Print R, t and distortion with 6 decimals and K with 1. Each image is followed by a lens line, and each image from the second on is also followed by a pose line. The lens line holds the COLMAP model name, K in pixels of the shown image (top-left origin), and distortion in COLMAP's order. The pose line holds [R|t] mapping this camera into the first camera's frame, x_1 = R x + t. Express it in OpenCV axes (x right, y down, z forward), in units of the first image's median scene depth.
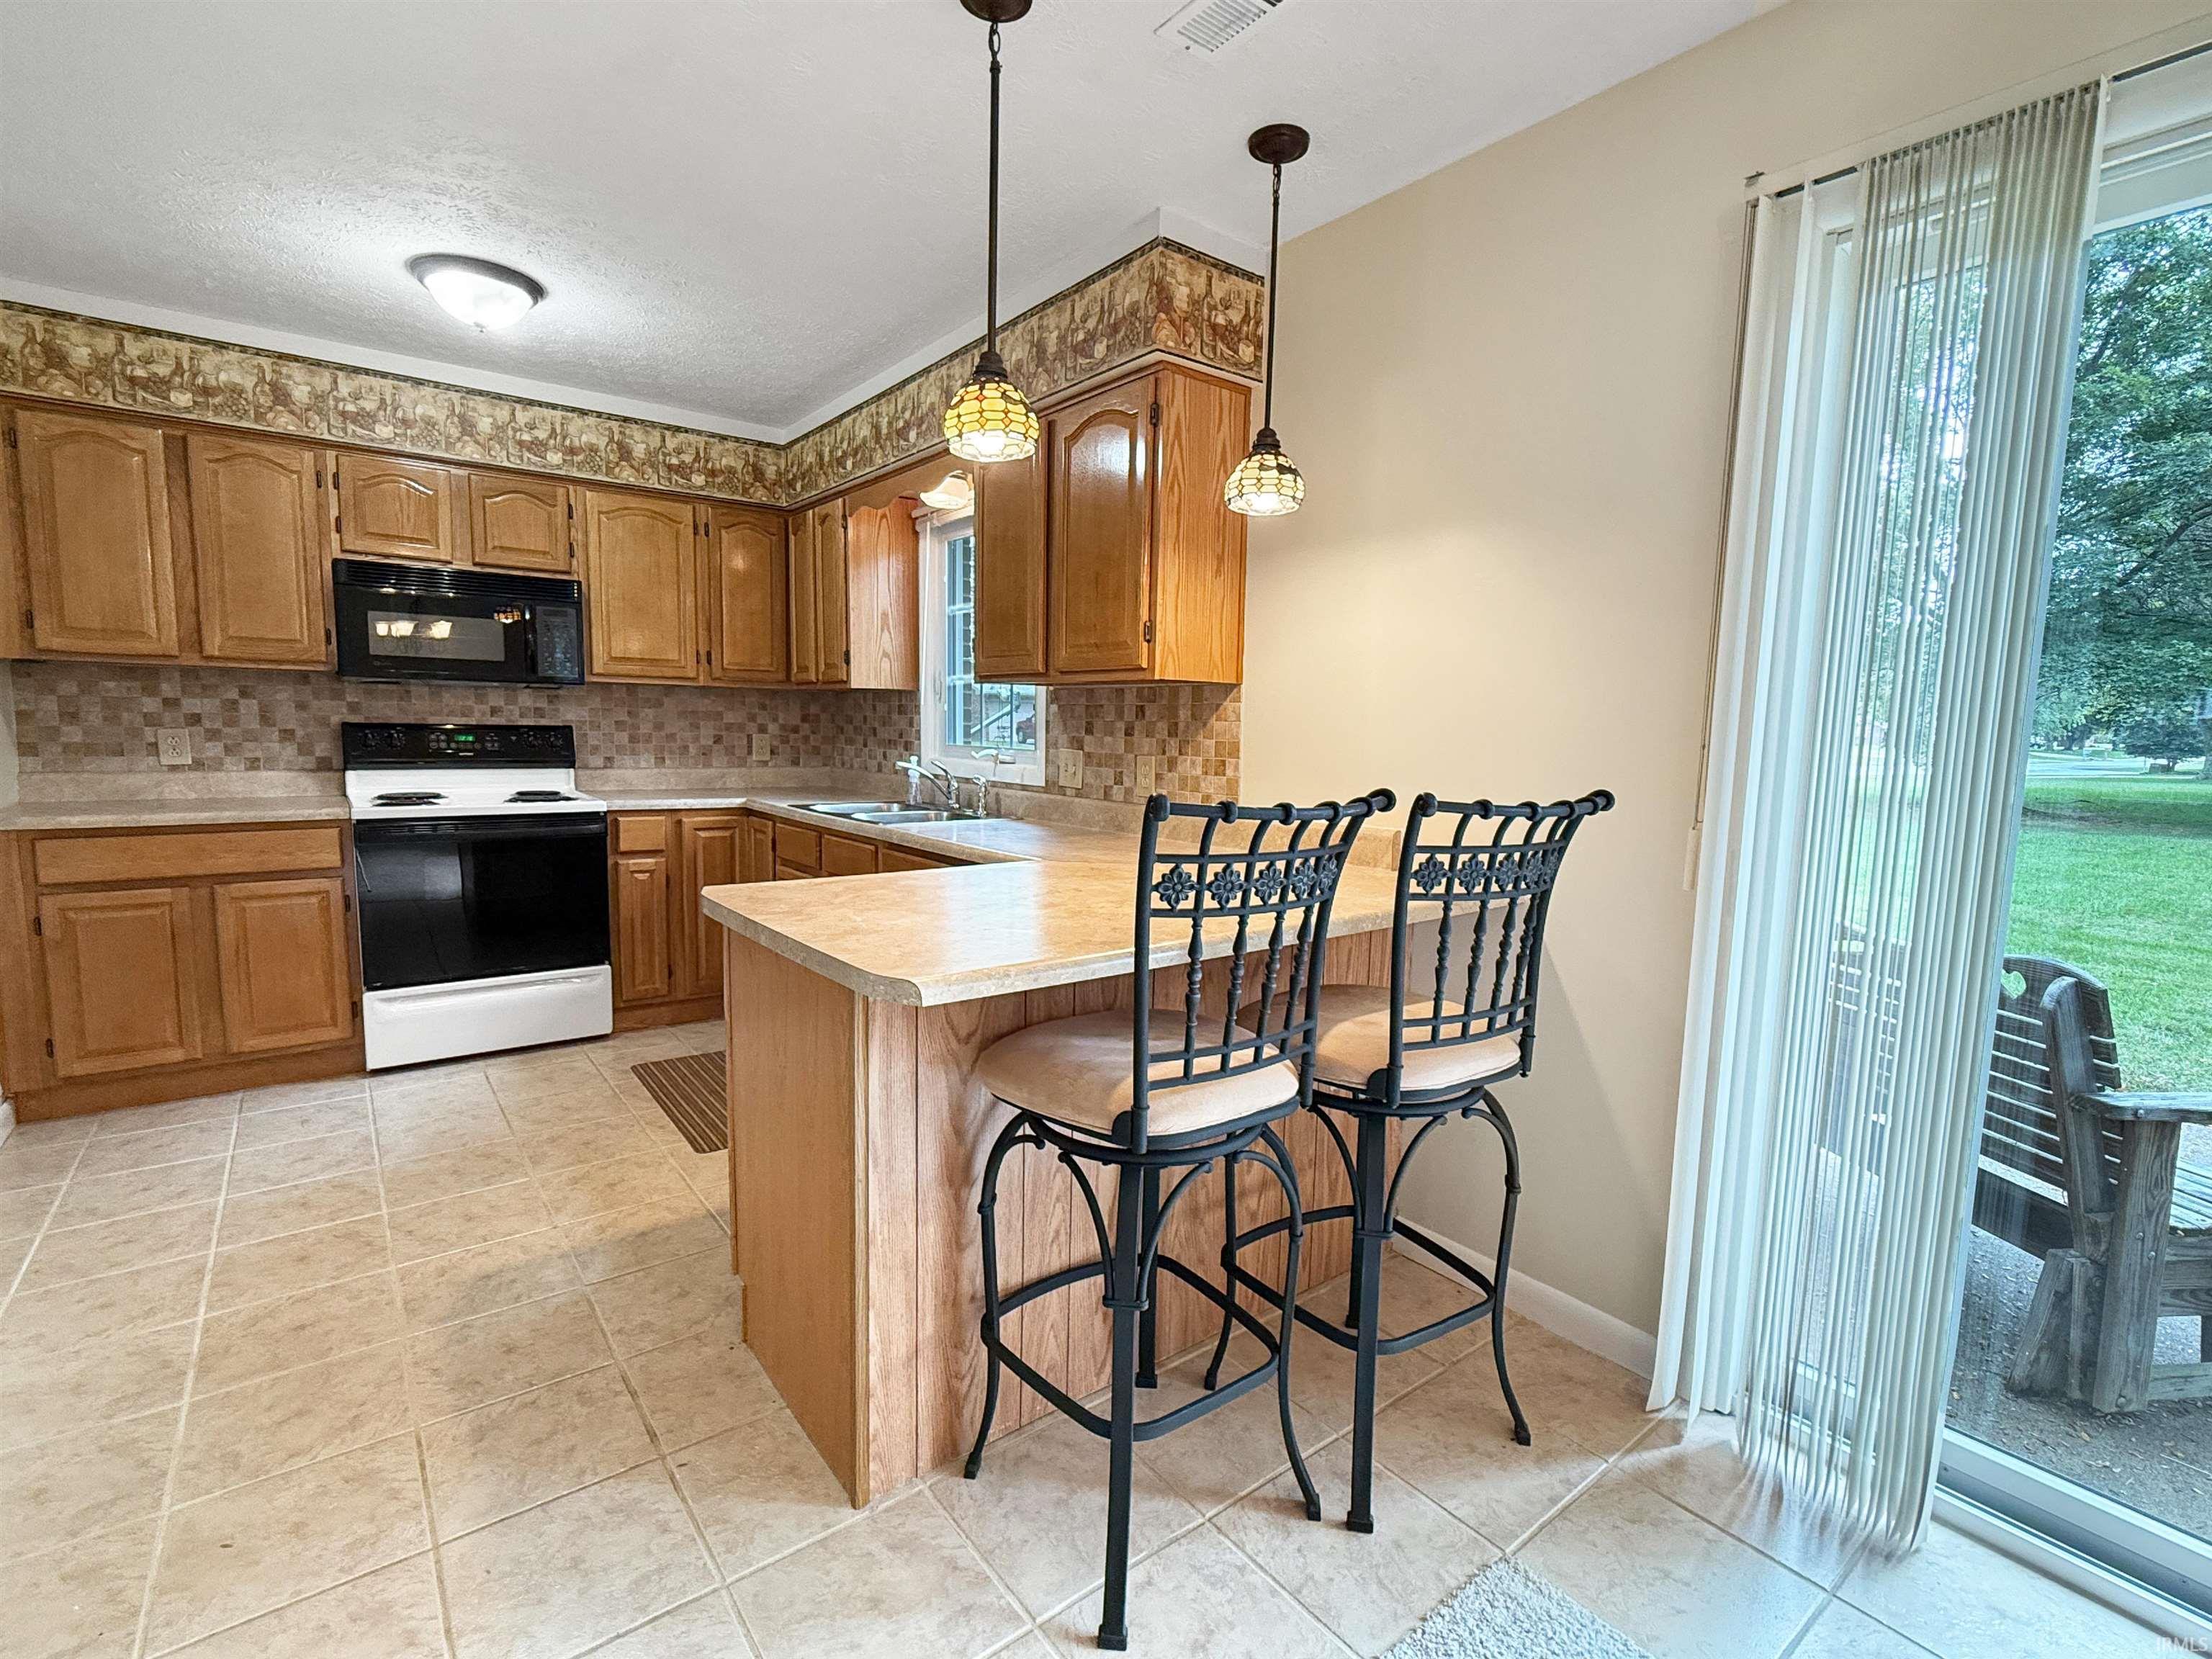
lens RADIAL K [[1017.5, 0, 1107.6], [0, 1017.5, 834.9], [0, 0, 1]] dist [-0.000445, -0.000568]
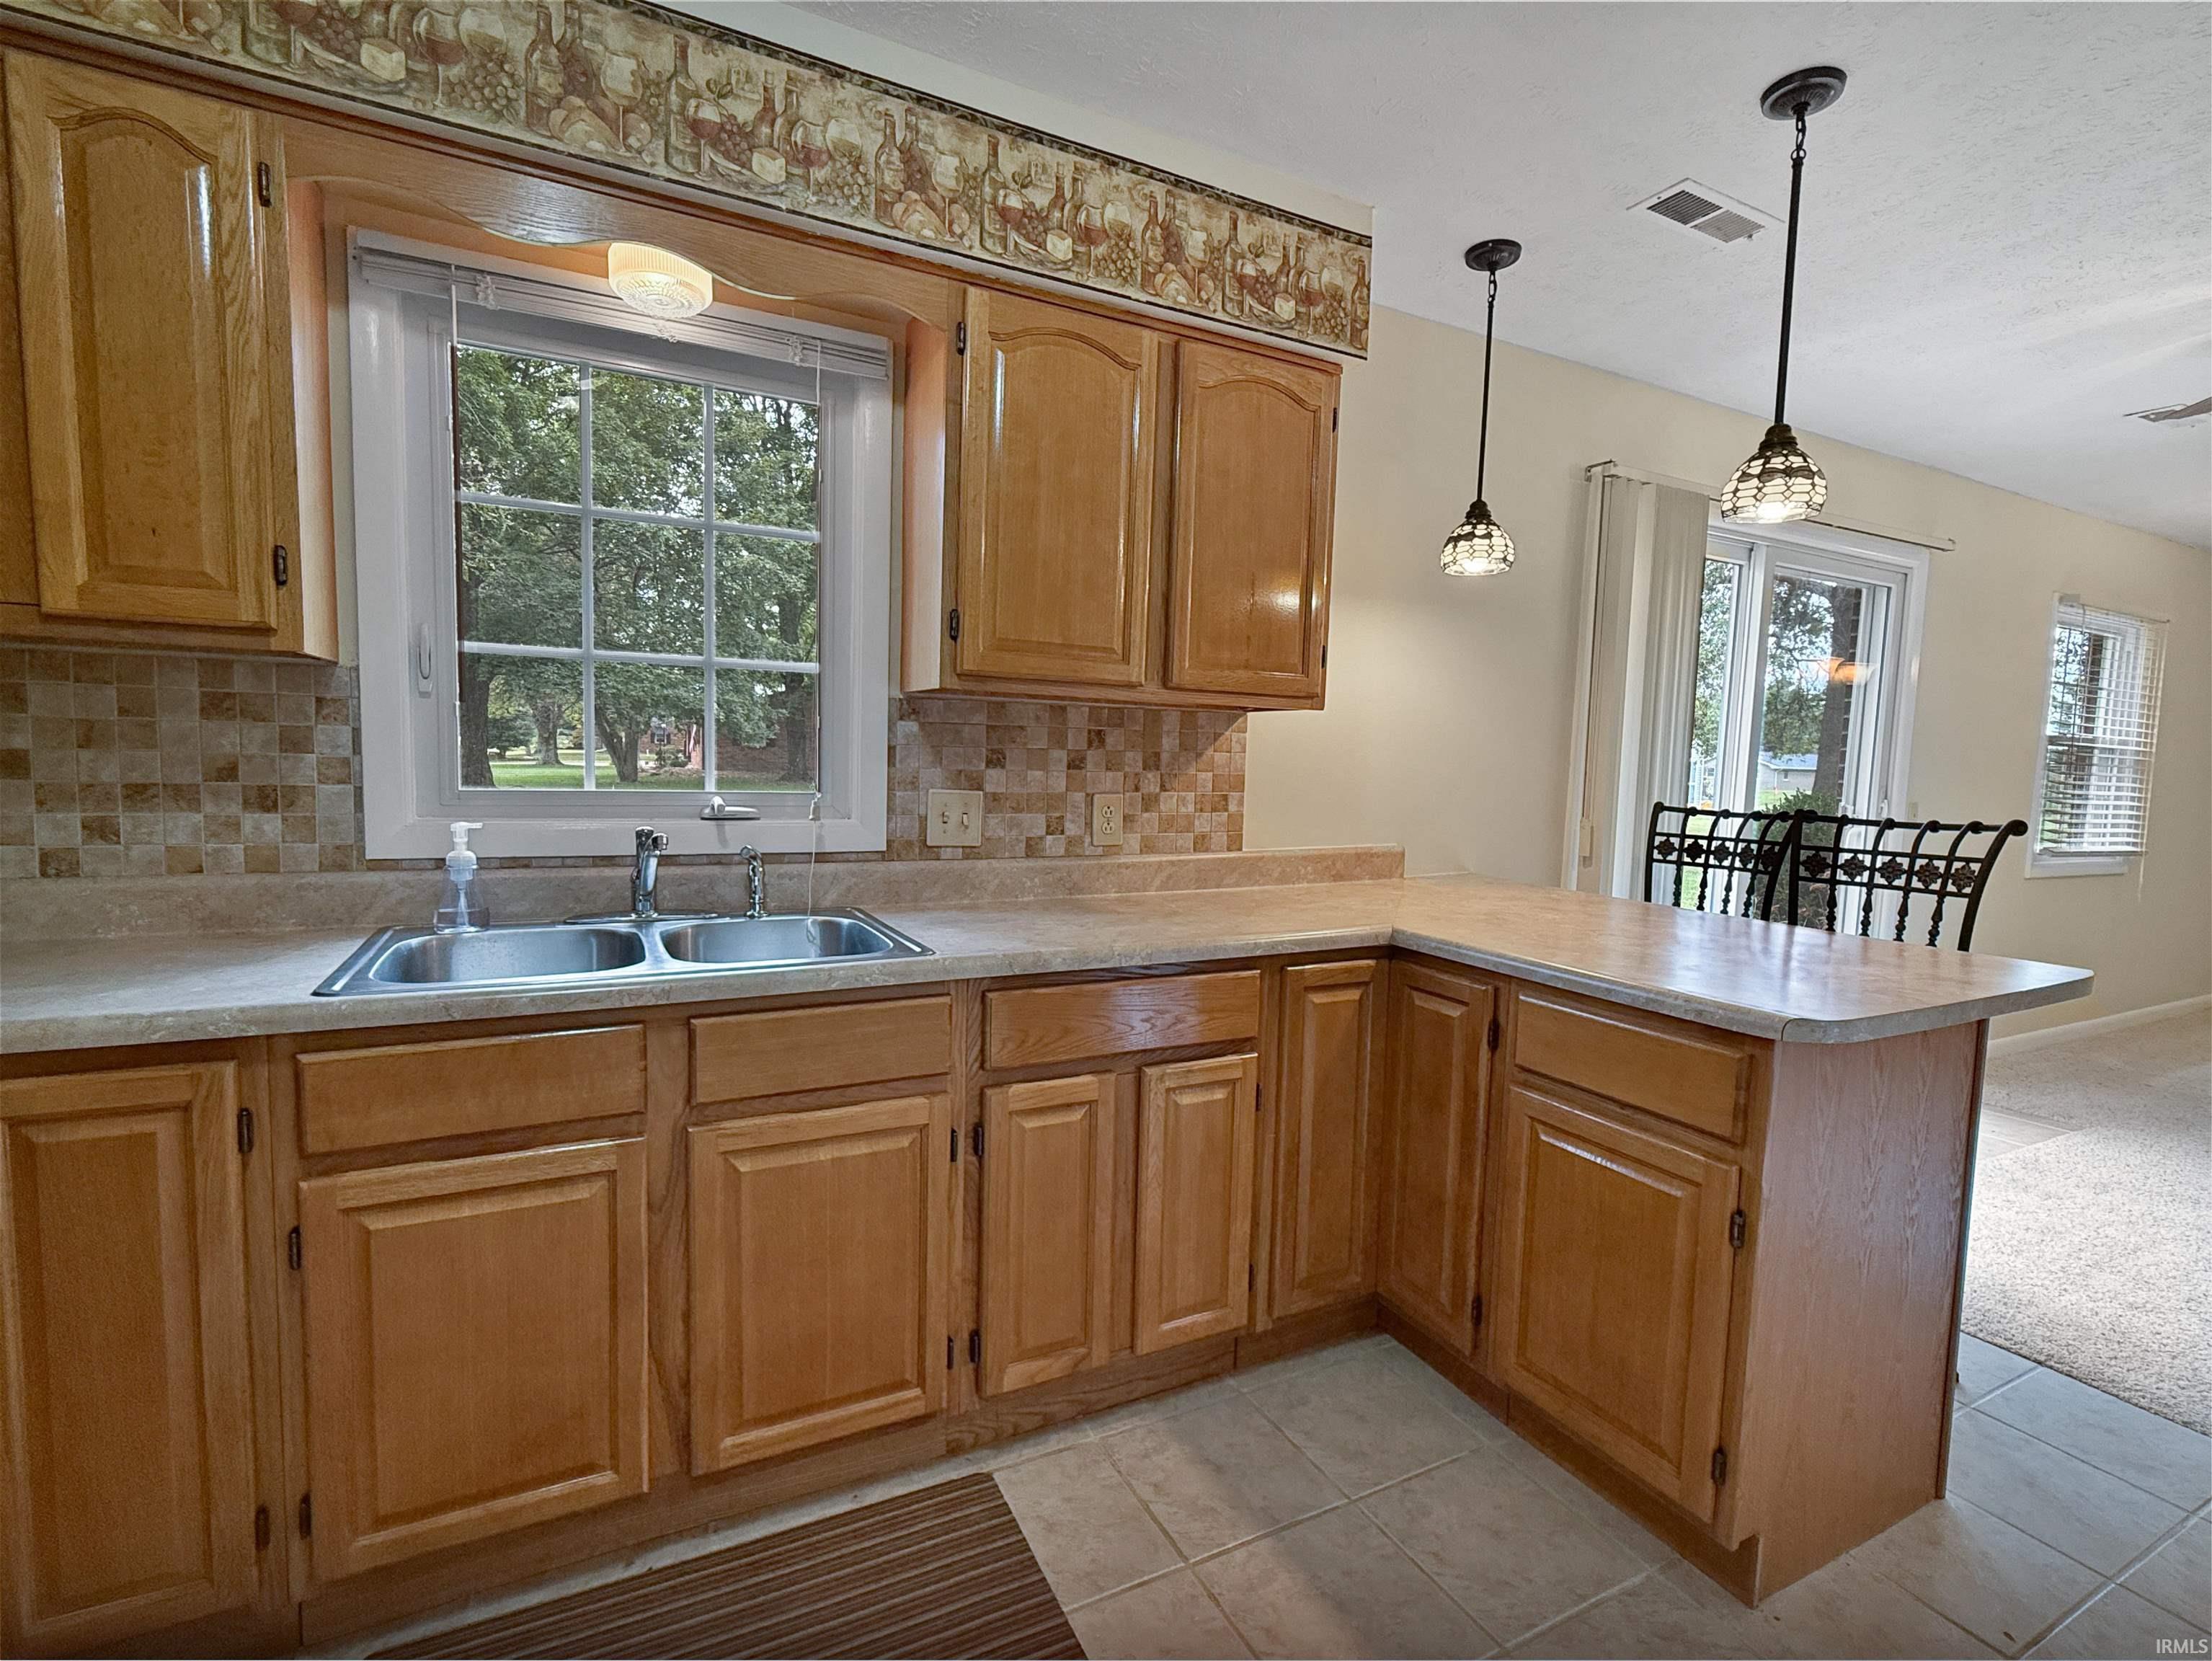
lens RADIAL K [[1017.6, 0, 1107.6], [0, 1017.6, 835.9], [0, 0, 1]] dist [-0.000445, -0.000568]
pose [[0.188070, -0.094764, 0.977573, -0.738041], [0.083305, 0.993287, 0.080261, -0.108386], [-0.978616, 0.066342, 0.194702, 0.843067]]
